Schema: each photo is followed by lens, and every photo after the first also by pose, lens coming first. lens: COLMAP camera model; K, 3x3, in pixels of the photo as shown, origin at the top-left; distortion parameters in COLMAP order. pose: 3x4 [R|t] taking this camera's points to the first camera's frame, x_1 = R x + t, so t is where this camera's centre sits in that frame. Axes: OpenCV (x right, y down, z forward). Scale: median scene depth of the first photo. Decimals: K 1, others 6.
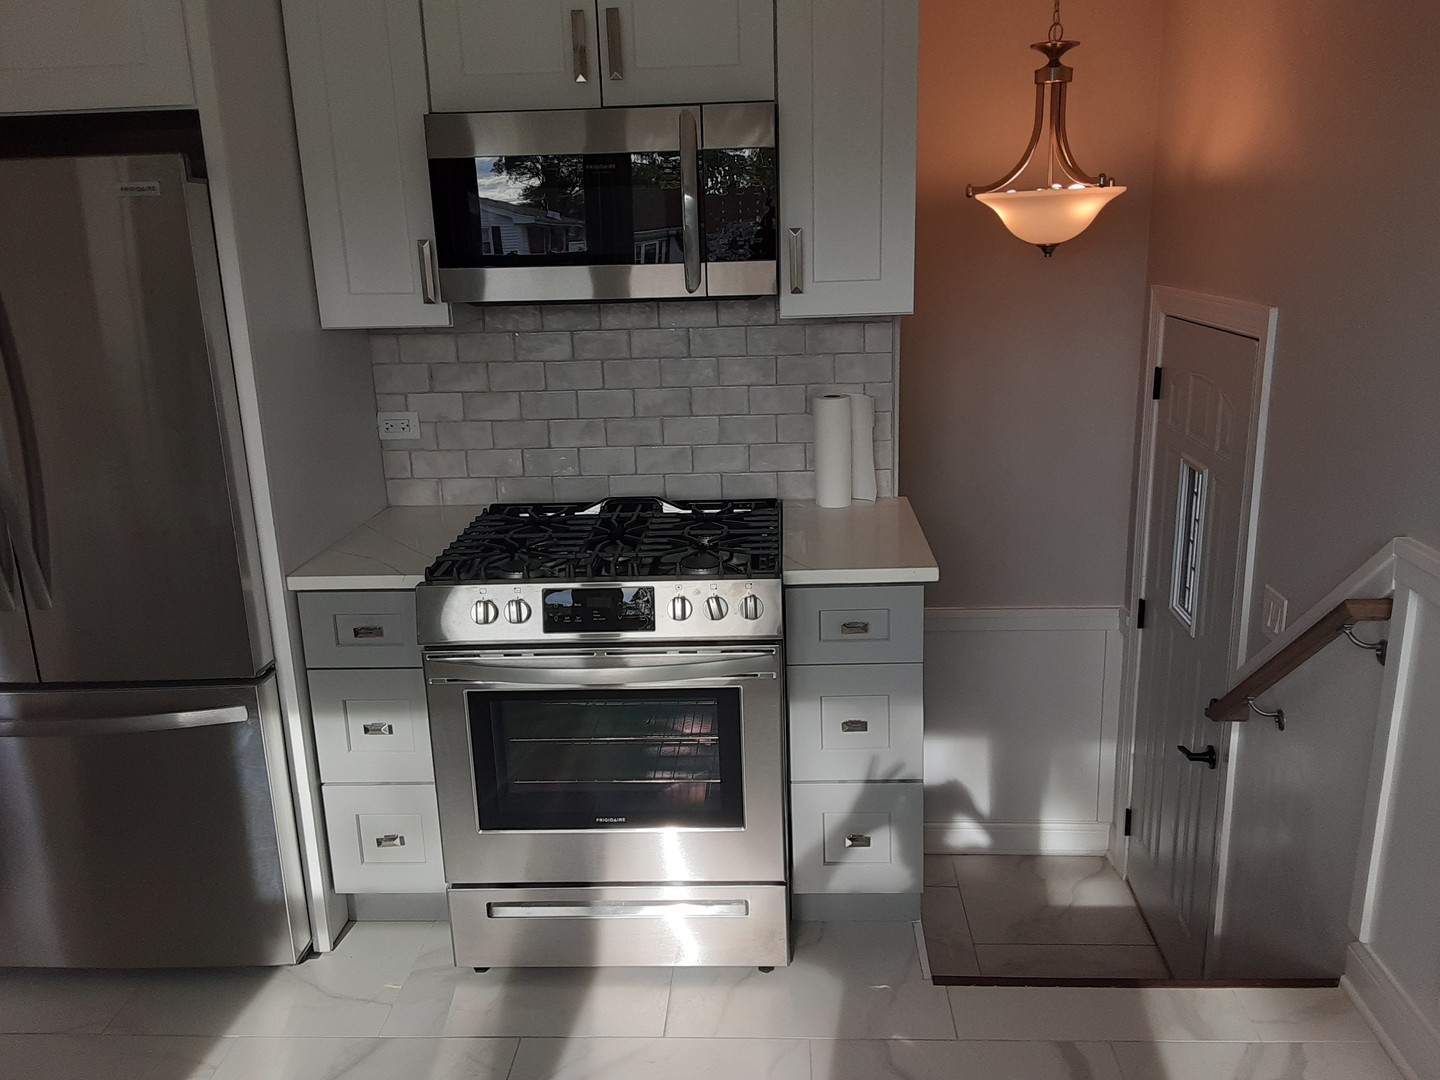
lens RADIAL K [[1165.2, 0, 720.0], [0, 1165.2, 540.0], [0, 0, 1]] dist [0.090931, -0.140782]
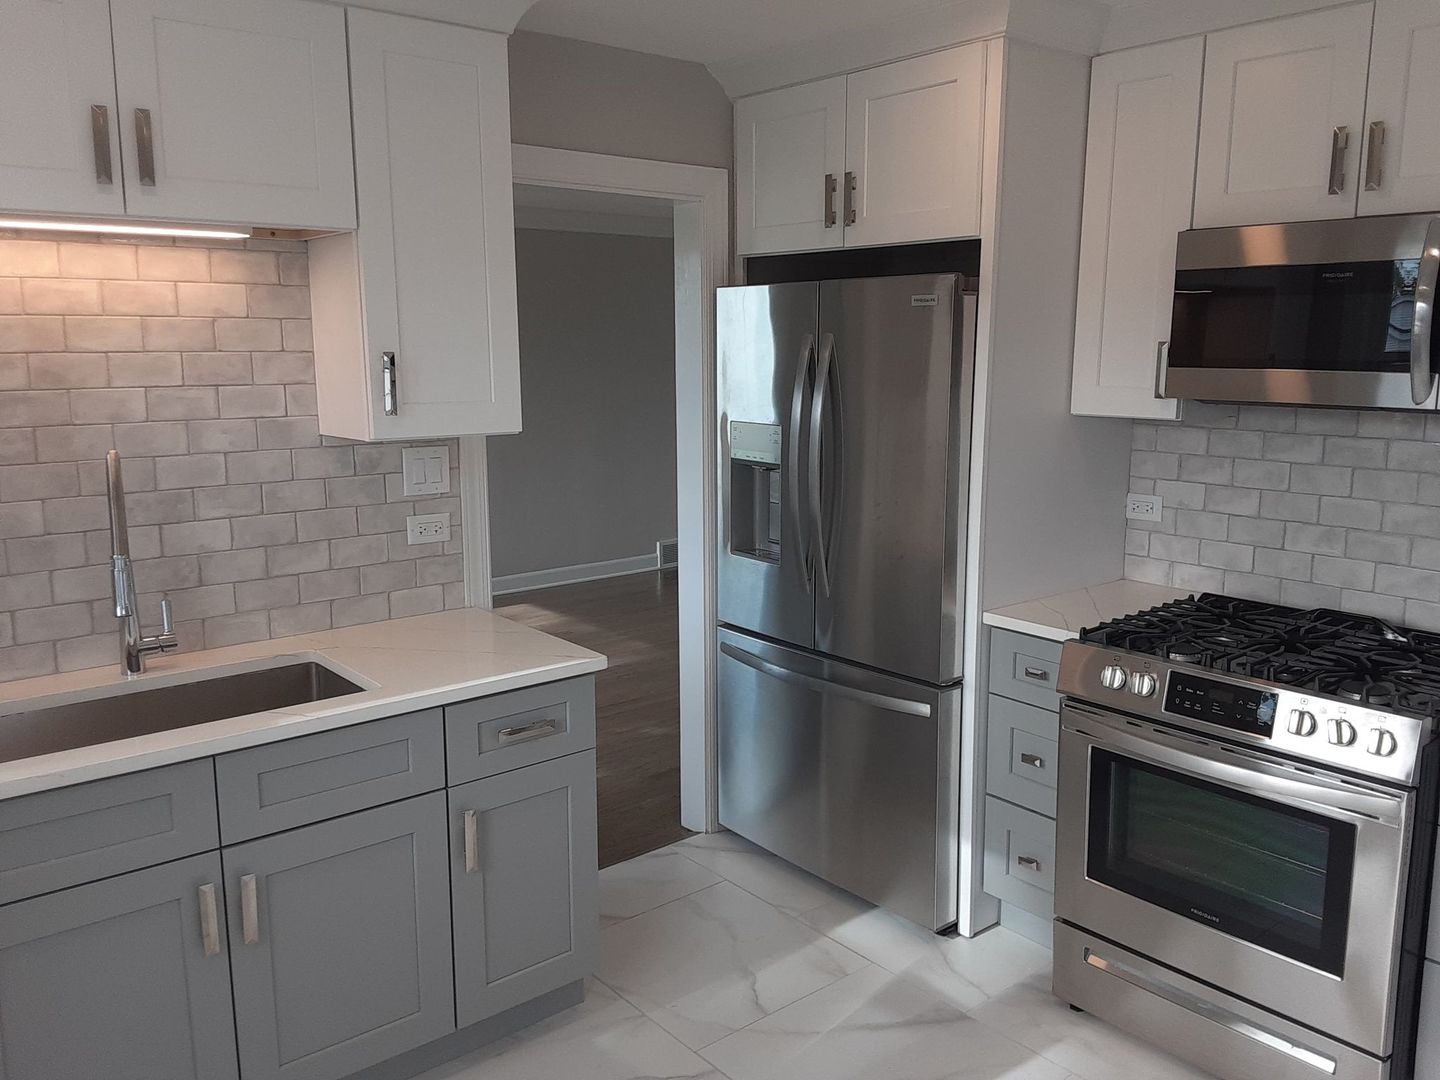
lens RADIAL K [[1131.1, 0, 720.0], [0, 1131.1, 540.0], [0, 0, 1]] dist [0.127978, -0.202178]
pose [[0.674211, 0.158078, -0.721423, 0.266459], [-0.209325, 0.977669, 0.018601, -0.005531], [0.708254, 0.138471, 0.692245, -0.017282]]
